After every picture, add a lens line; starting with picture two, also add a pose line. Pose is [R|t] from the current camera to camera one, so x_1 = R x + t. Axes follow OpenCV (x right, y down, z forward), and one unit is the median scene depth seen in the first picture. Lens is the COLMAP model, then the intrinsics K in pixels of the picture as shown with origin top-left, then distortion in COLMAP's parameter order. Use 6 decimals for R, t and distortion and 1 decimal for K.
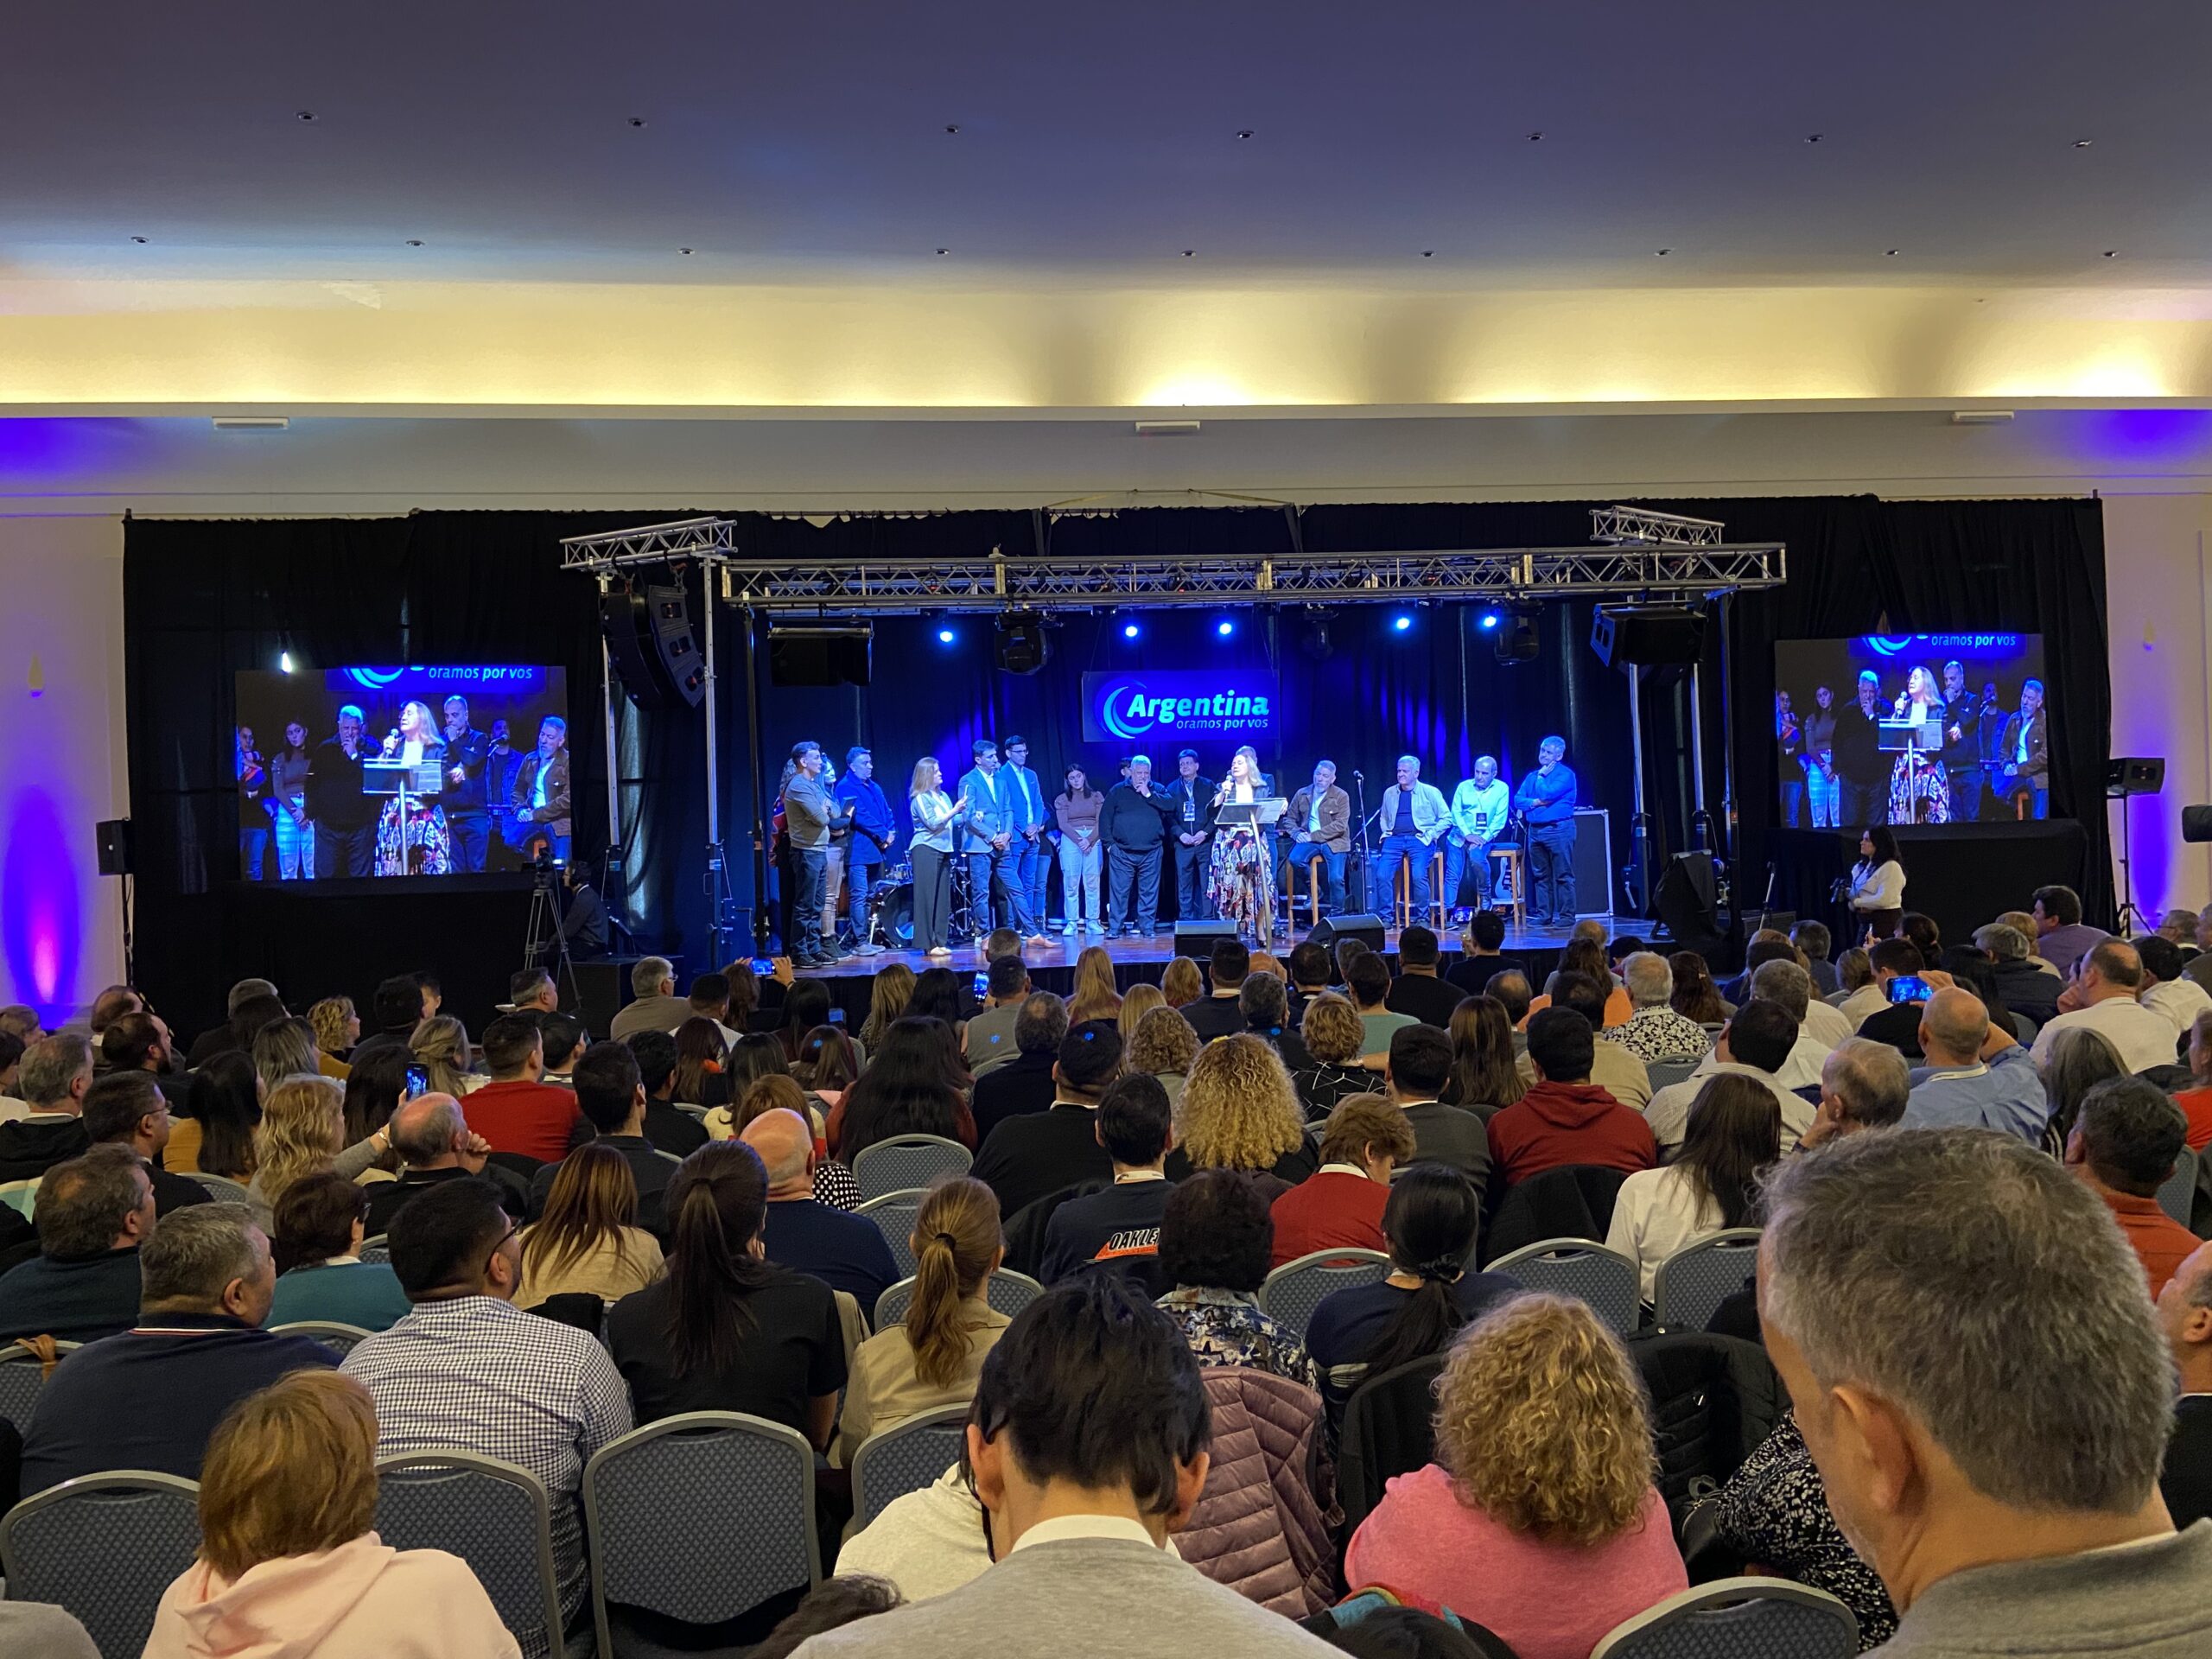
lens RADIAL K [[1644.6, 0, 1106.0], [0, 1644.6, 829.5], [0, 0, 1]] dist [0.103071, -0.132417]
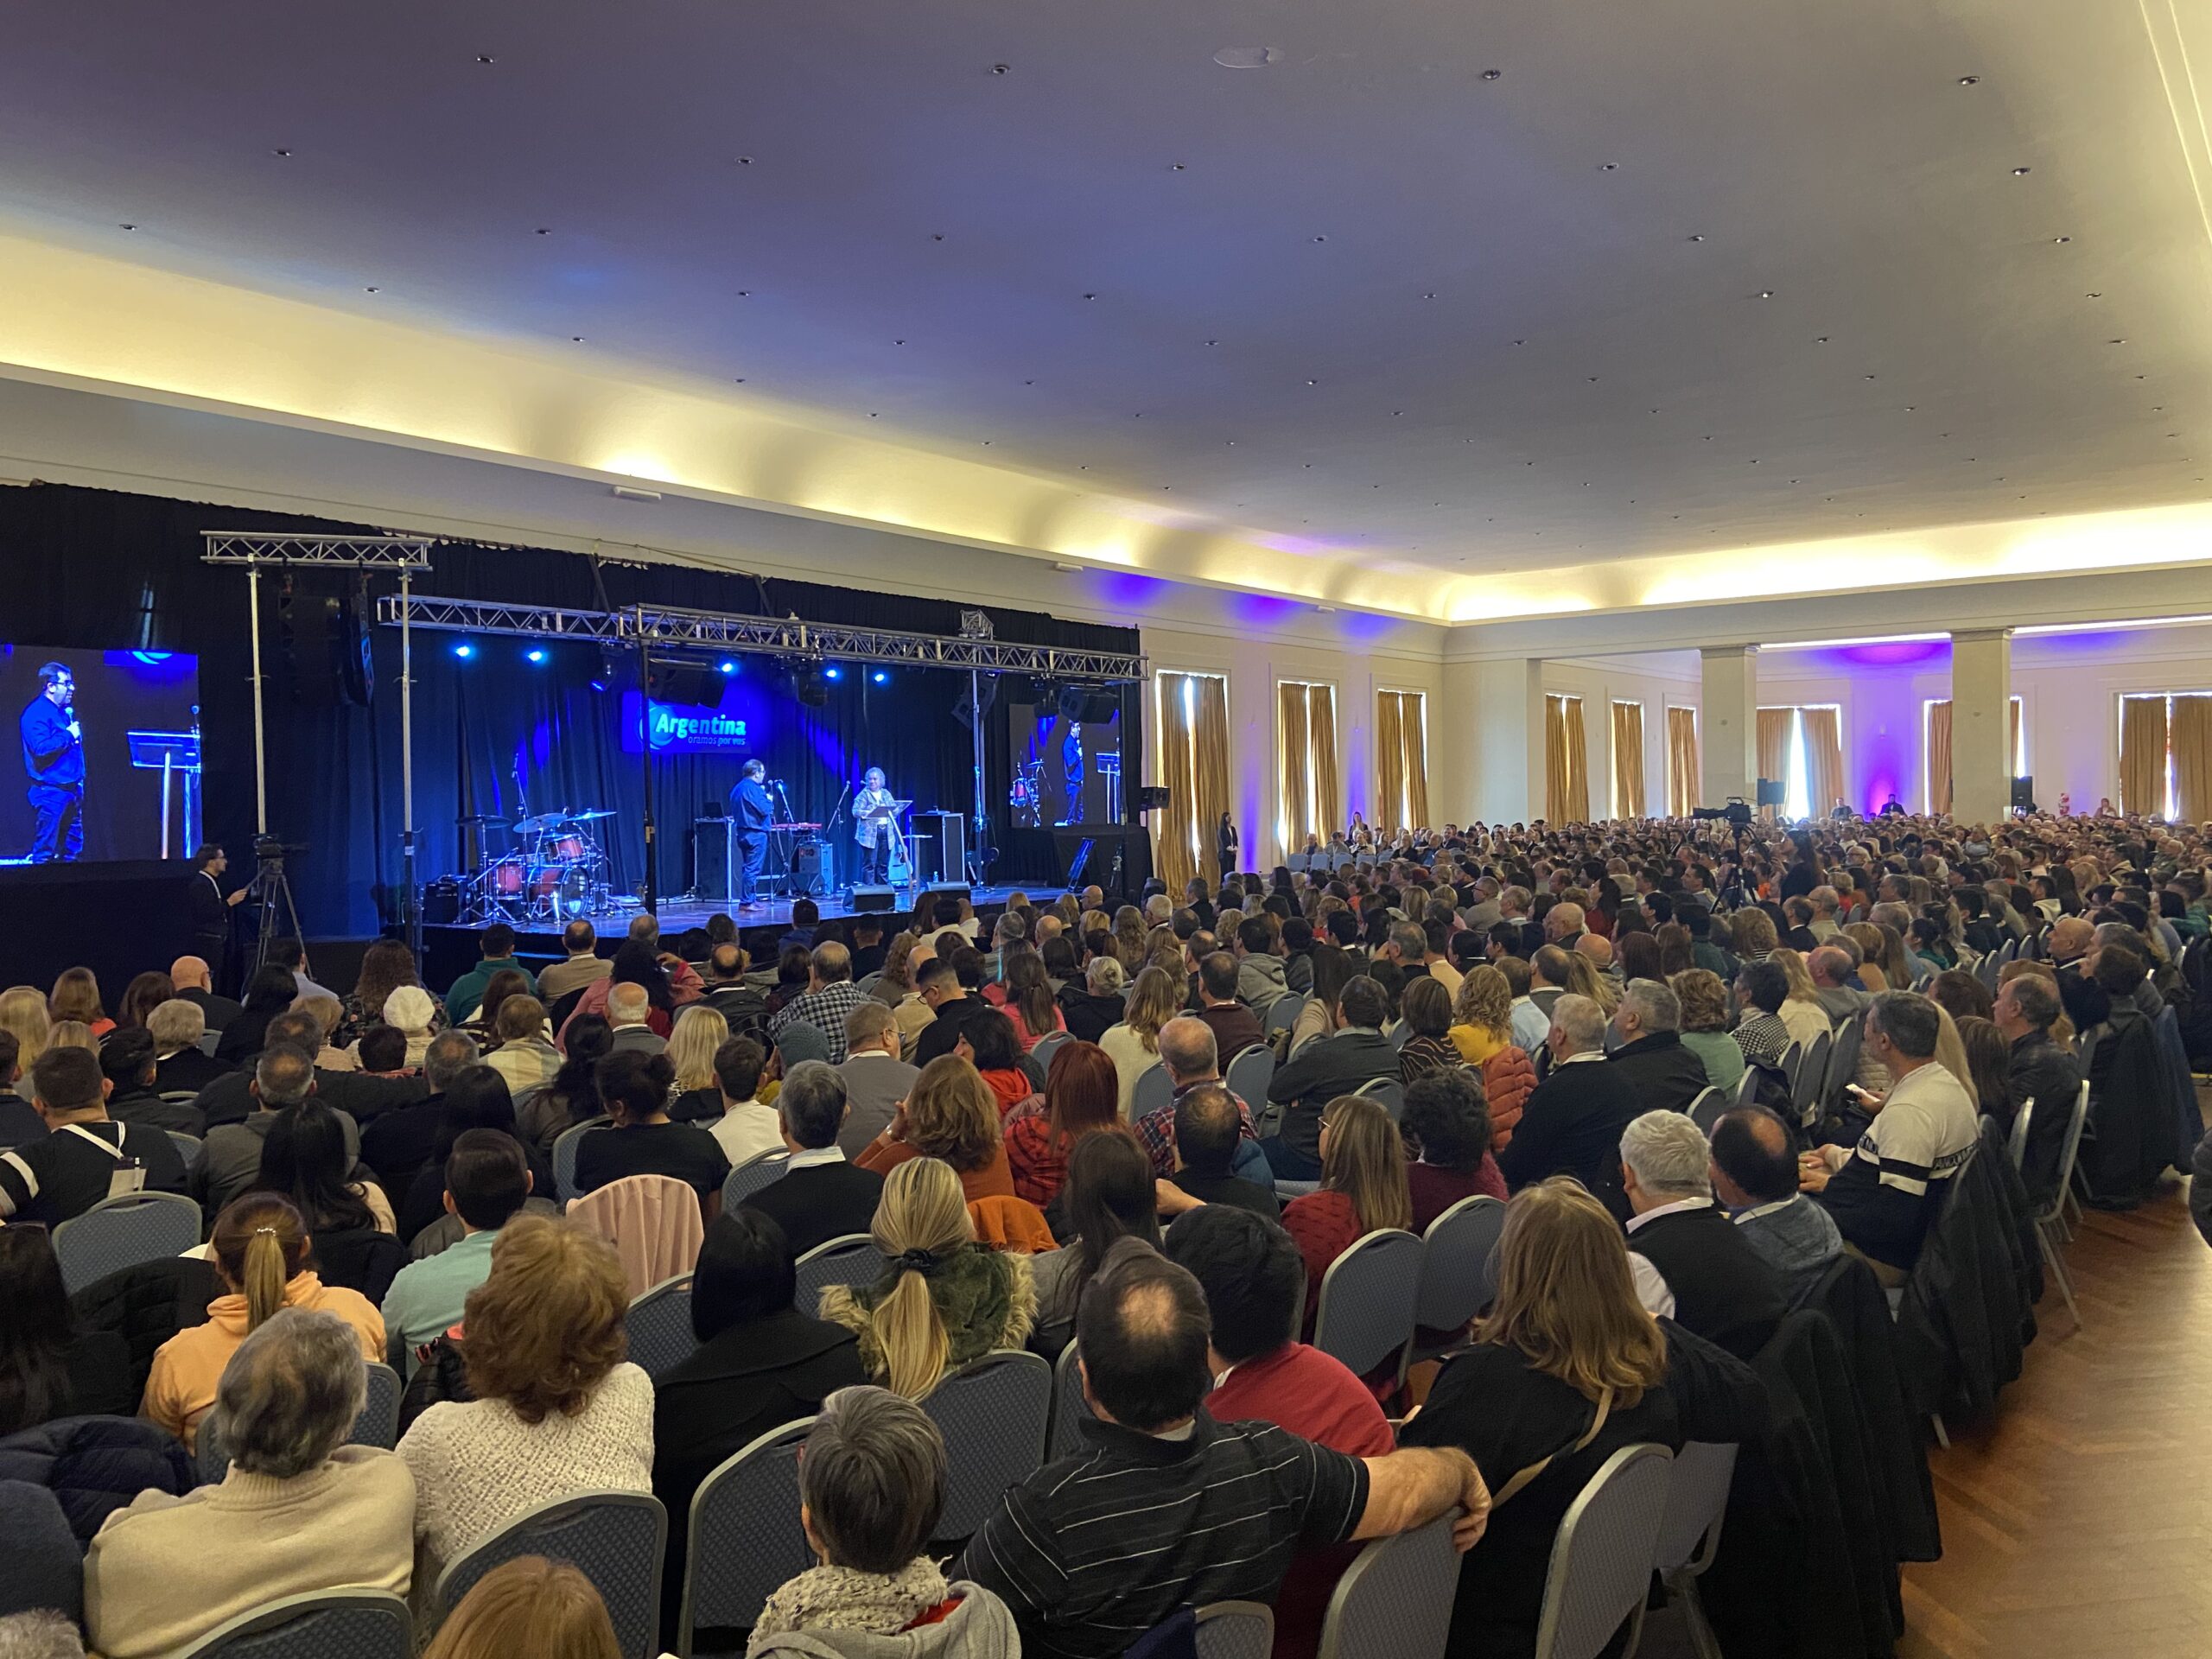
lens RADIAL K [[1620.6, 0, 1106.0], [0, 1620.6, 829.5], [0, 0, 1]] dist [0.097414, -0.126177]
pose [[0.686549, 0.005437, 0.727063, -0.633513], [0.003214, 0.999940, -0.010513, 0.018219], [-0.727076, 0.009554, 0.686490, -0.080116]]
